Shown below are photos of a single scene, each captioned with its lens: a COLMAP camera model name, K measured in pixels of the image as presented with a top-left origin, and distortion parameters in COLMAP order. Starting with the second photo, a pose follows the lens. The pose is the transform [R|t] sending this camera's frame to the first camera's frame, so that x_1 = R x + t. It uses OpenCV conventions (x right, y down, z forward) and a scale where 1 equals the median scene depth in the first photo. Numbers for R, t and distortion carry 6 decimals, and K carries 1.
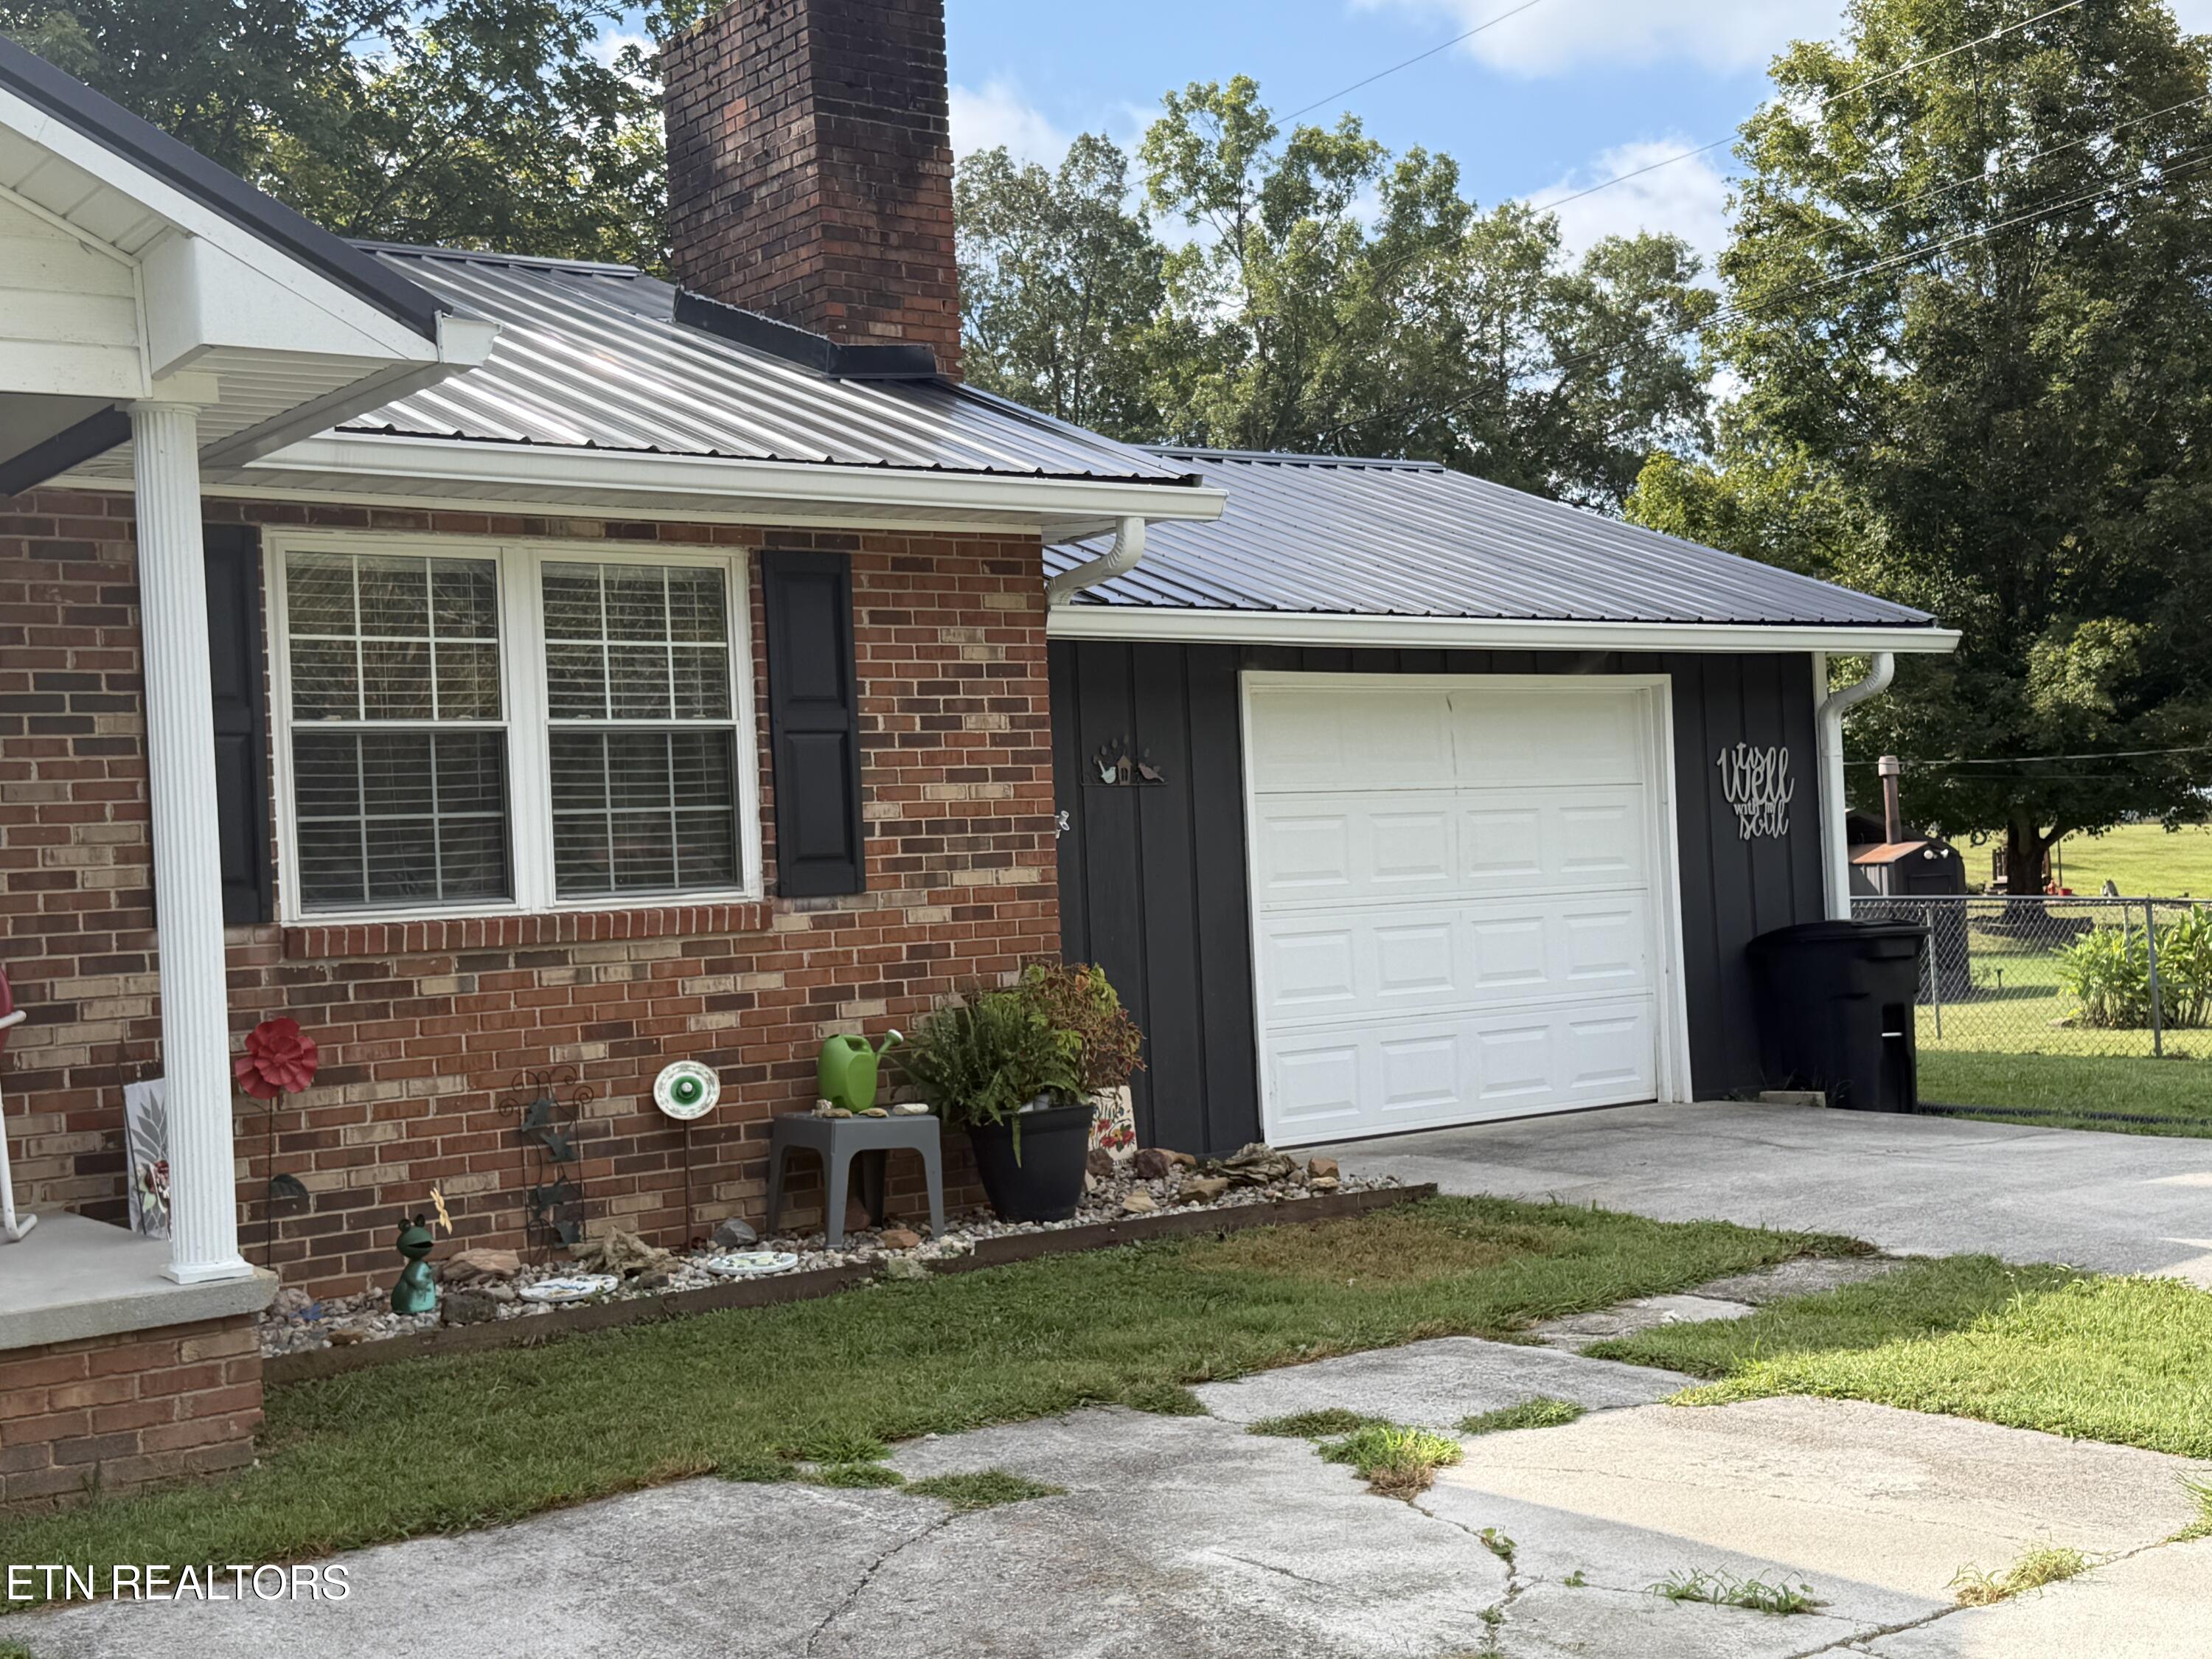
lens RADIAL K [[2669.7, 0, 1106.0], [0, 2669.7, 829.5], [0, 0, 1]] dist [0.122550, -0.028869]
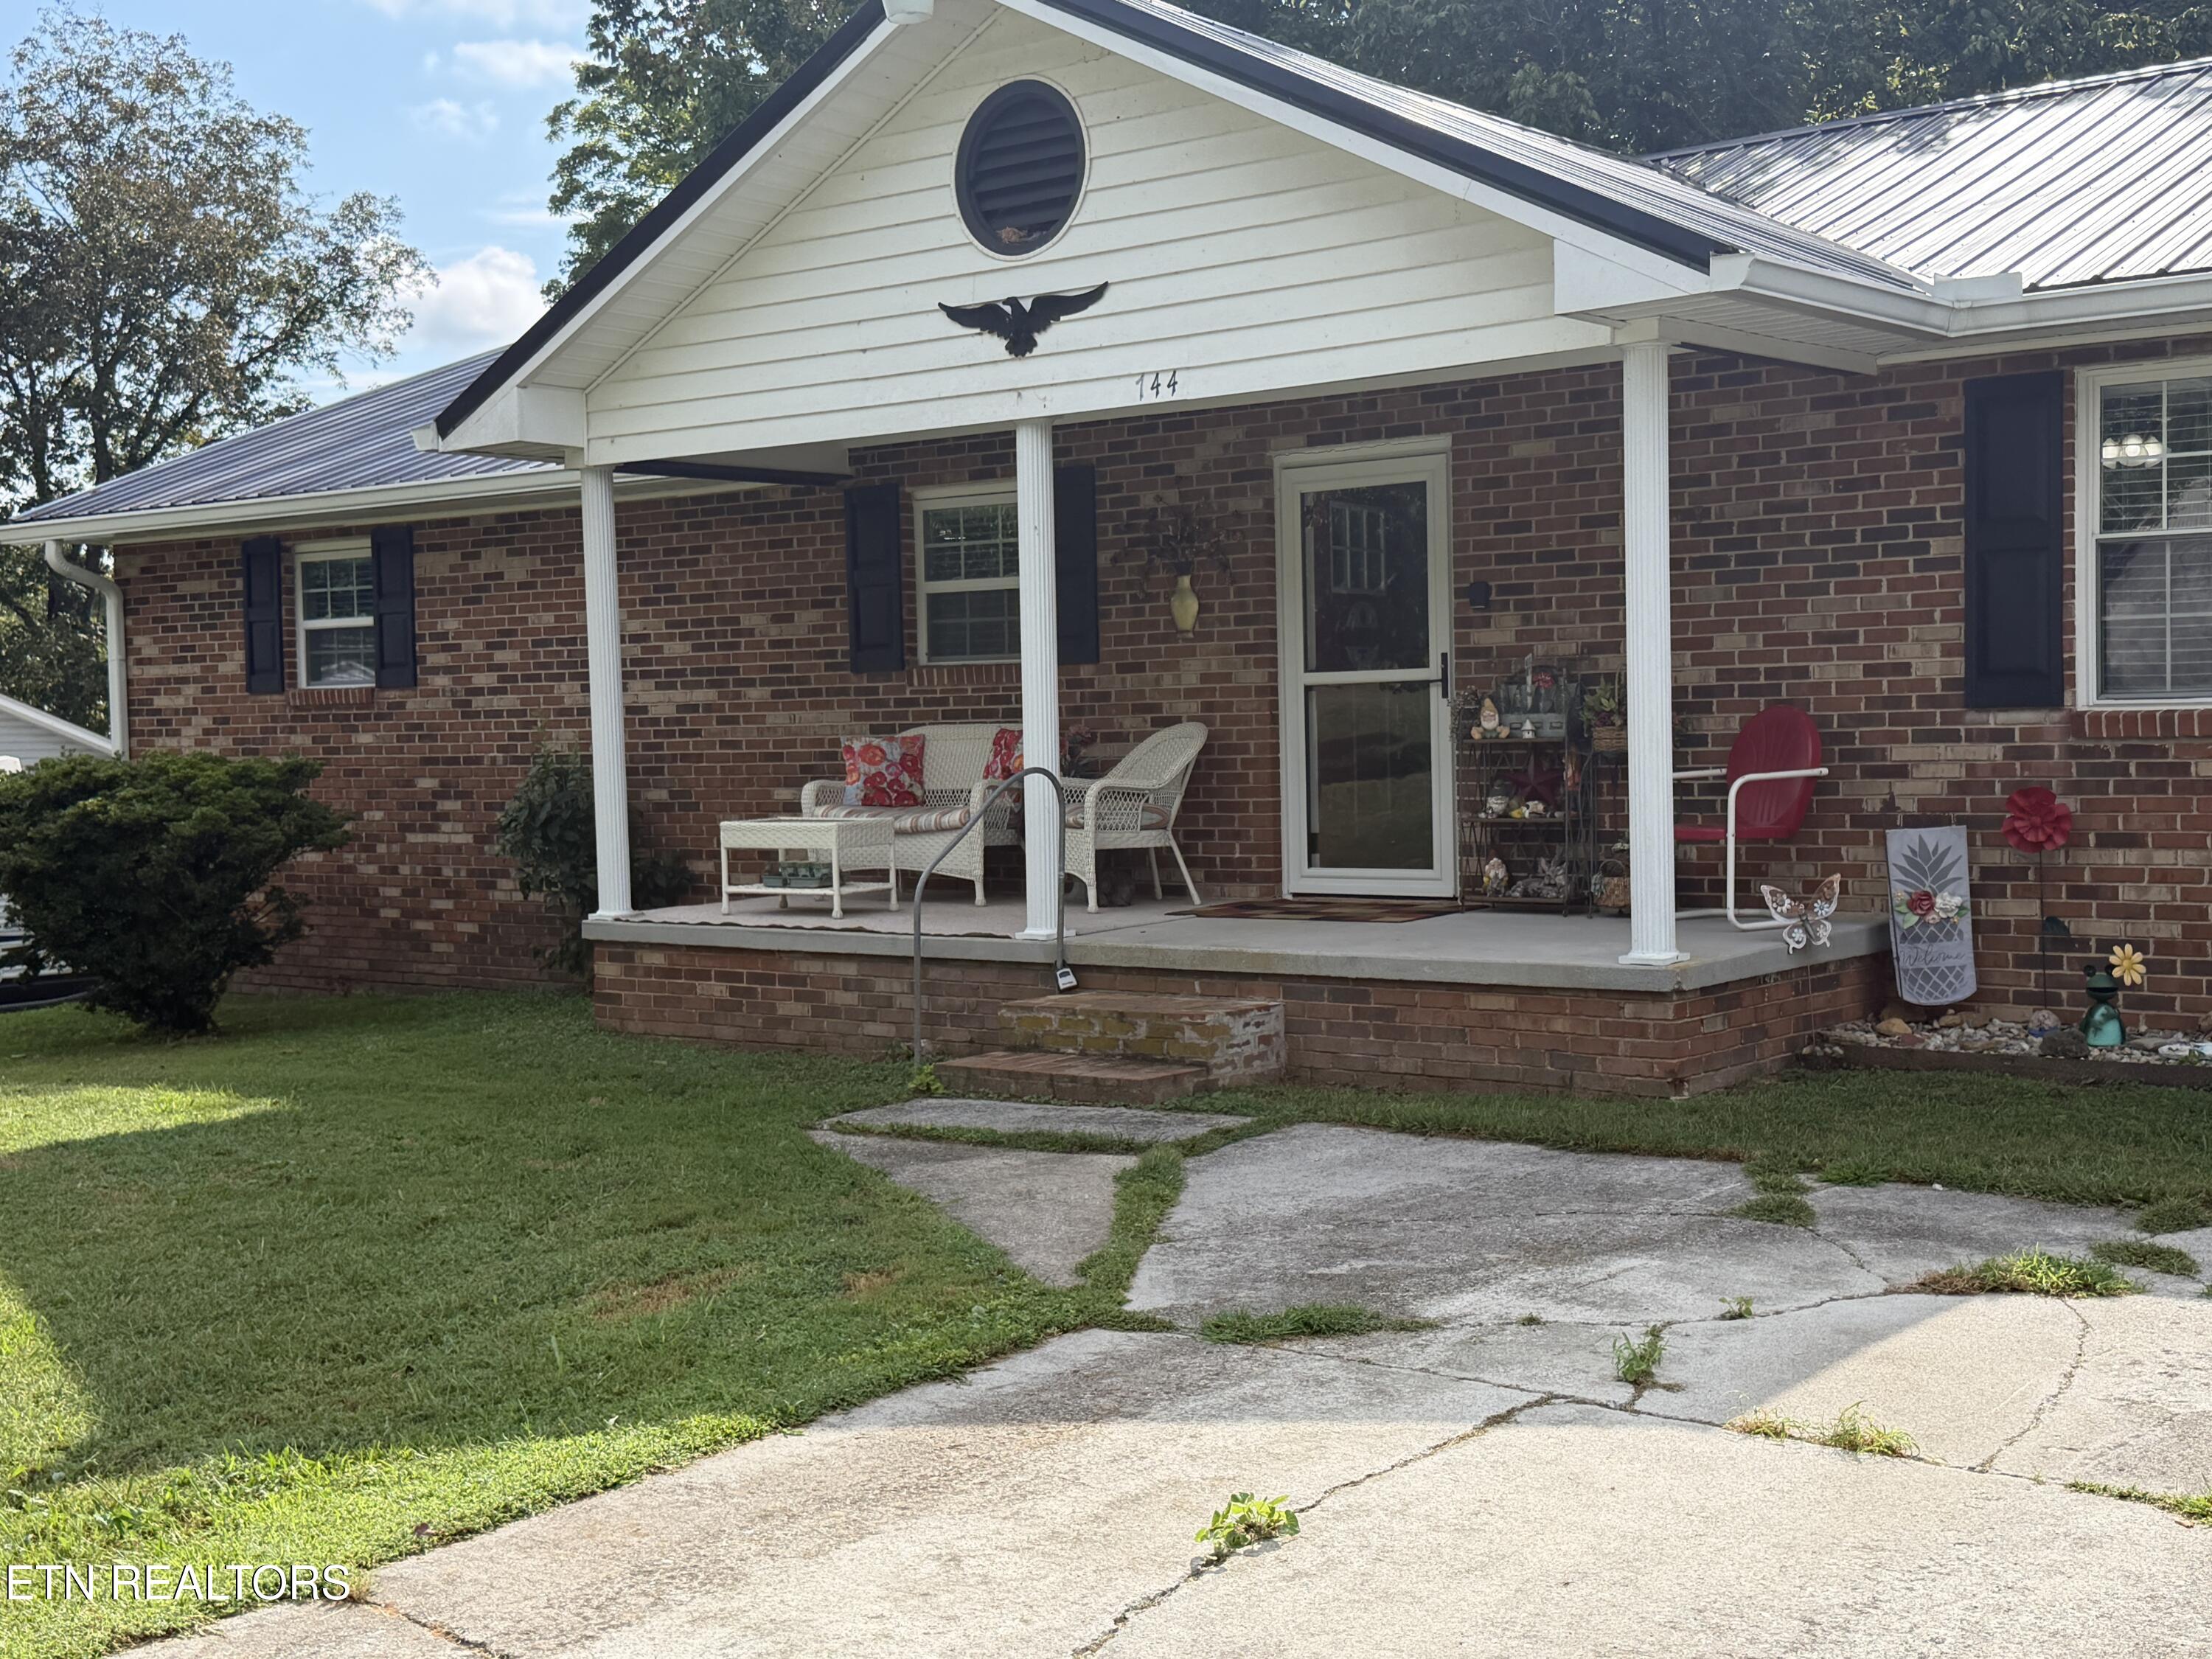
lens RADIAL K [[2669.7, 0, 1106.0], [0, 2669.7, 829.5], [0, 0, 1]] dist [0.122550, -0.028869]
pose [[0.269319, 0.084288, -0.959355, 0.752175], [0.025696, 0.995179, 0.094649, -0.036791], [0.962708, -0.050143, 0.265855, 0.282207]]
